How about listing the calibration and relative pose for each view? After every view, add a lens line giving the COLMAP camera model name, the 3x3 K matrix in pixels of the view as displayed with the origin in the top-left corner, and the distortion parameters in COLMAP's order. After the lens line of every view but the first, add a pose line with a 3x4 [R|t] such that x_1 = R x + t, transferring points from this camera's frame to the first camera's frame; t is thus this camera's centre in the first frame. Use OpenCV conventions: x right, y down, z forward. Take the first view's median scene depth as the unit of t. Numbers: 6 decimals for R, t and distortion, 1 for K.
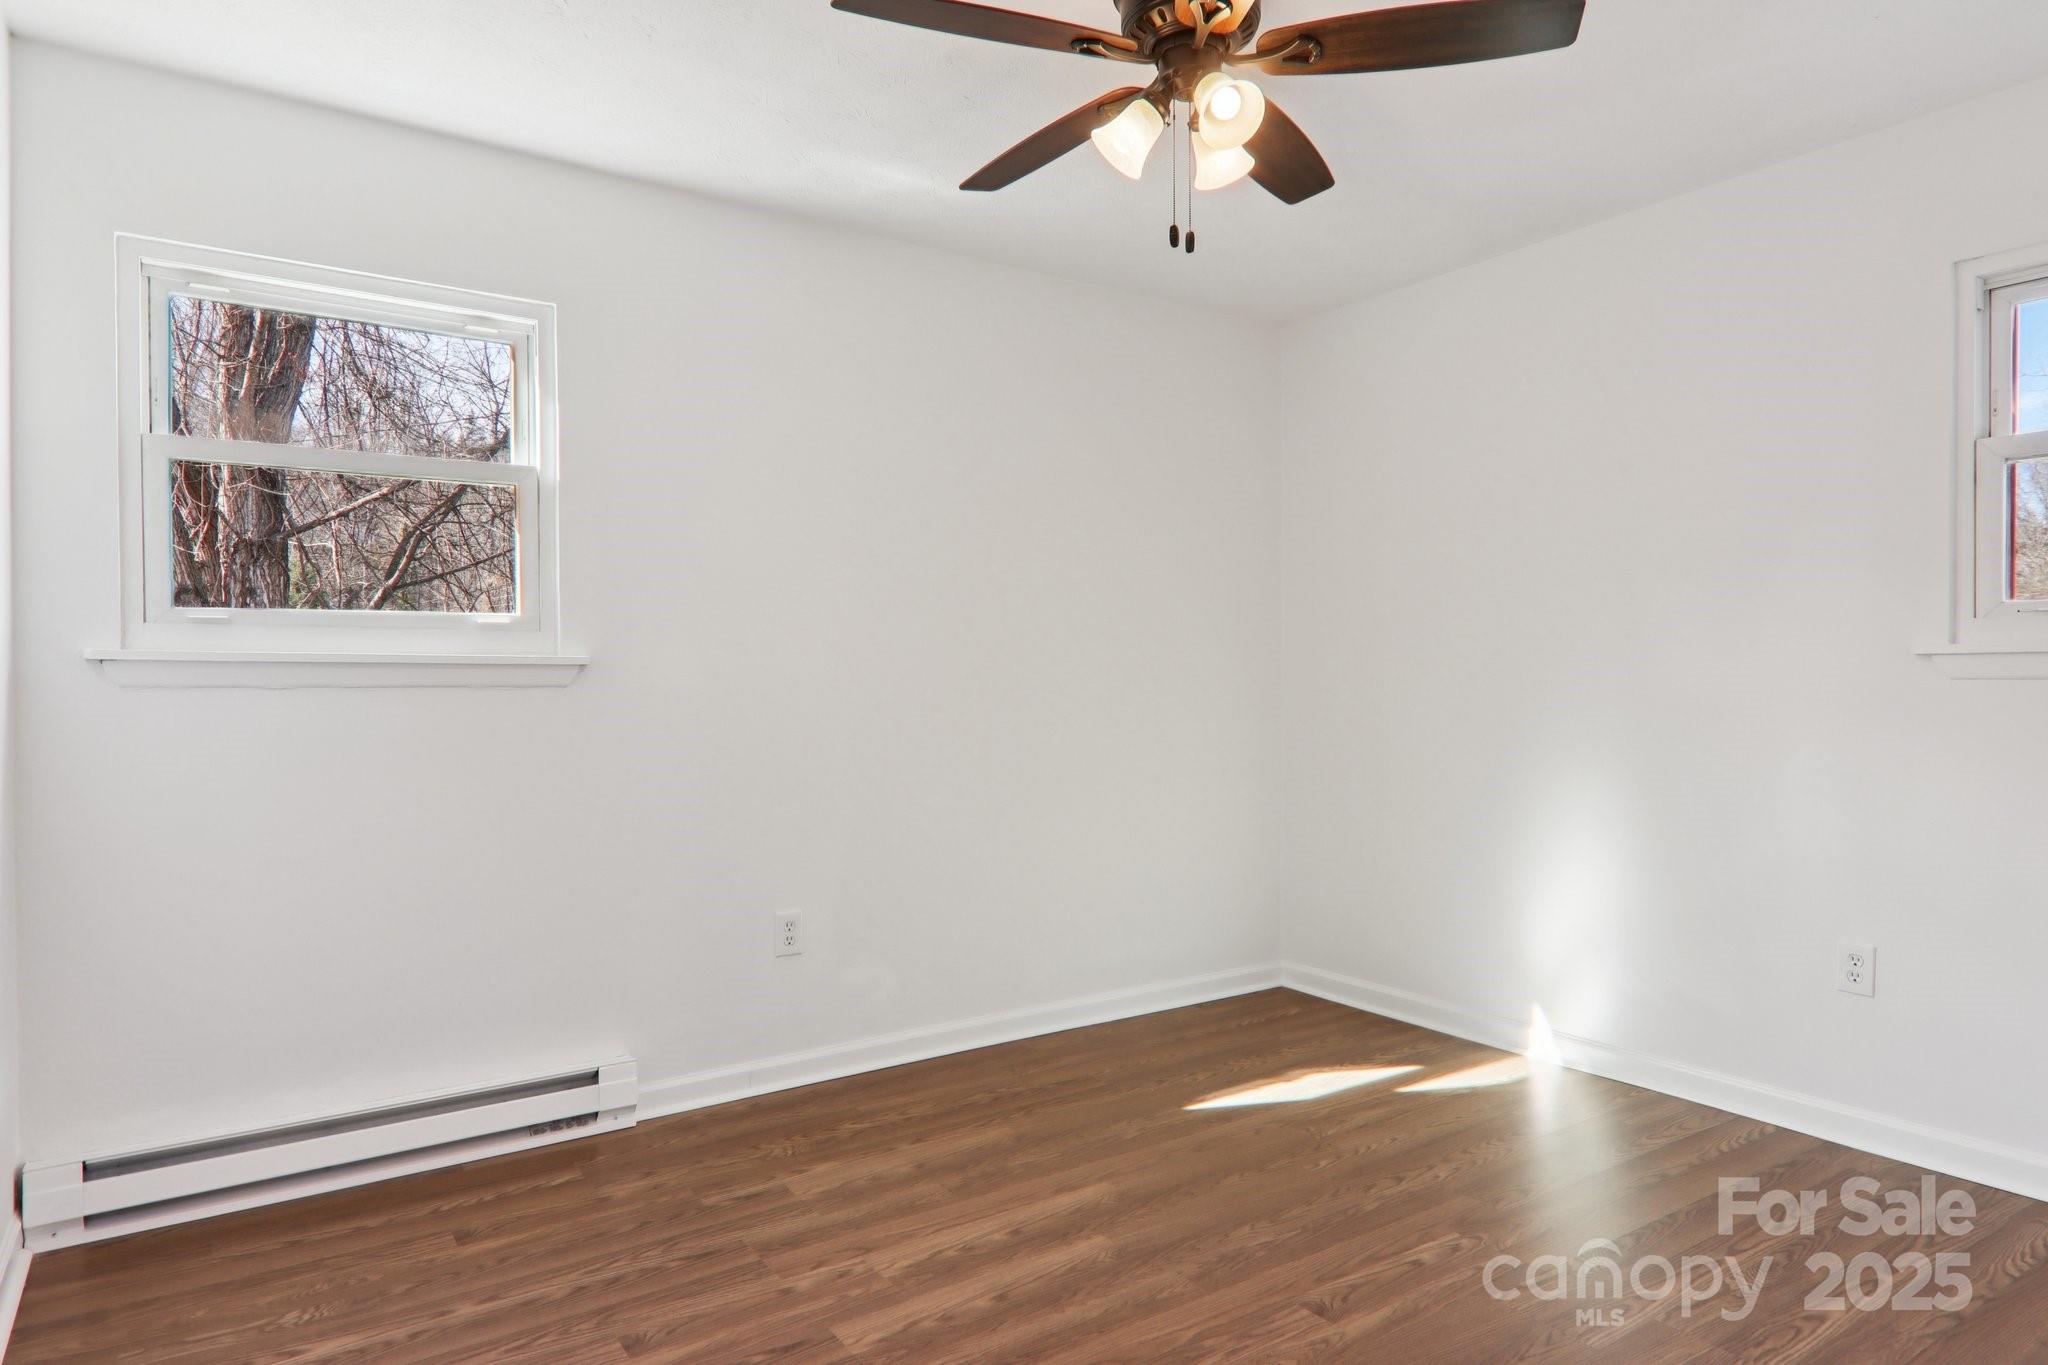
lens RADIAL K [[1191.7, 0, 1017.3], [0, 1191.7, 681.0], [0, 0, 1]] dist [0.021731, -0.020900]
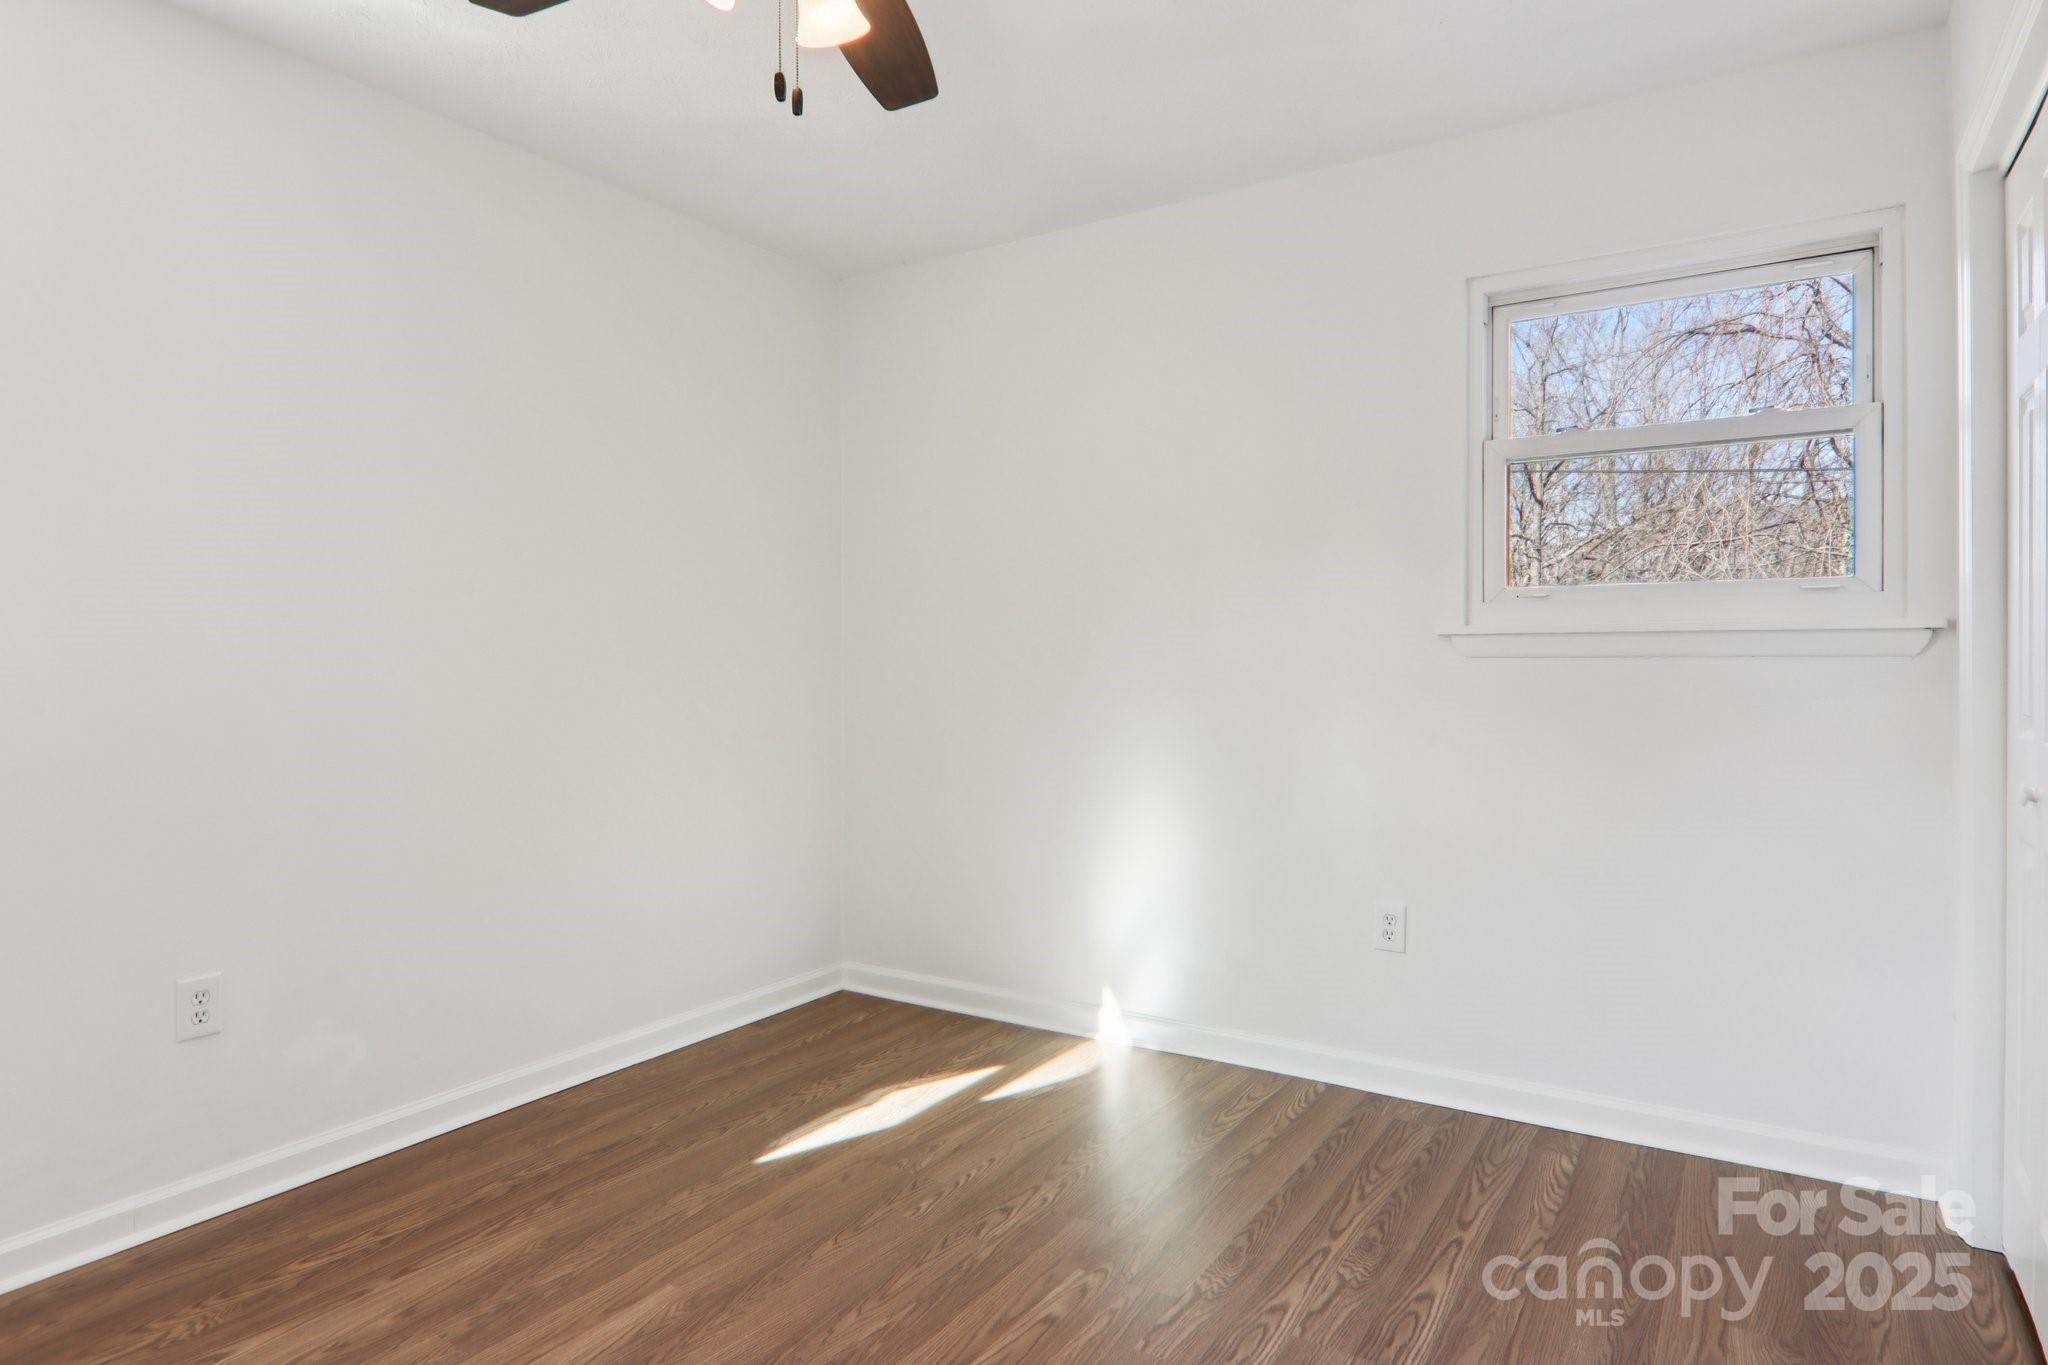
lens RADIAL K [[1174.1, 0, 1026.2], [0, 1174.1, 666.0], [0, 0, 1]] dist [0.022827, -0.017972]
pose [[0.915885, -0.001565, 0.401438, -0.021681], [0.000483, 0.999996, 0.002795, 0.002328], [-0.401440, -0.002366, 0.915882, 0.159019]]
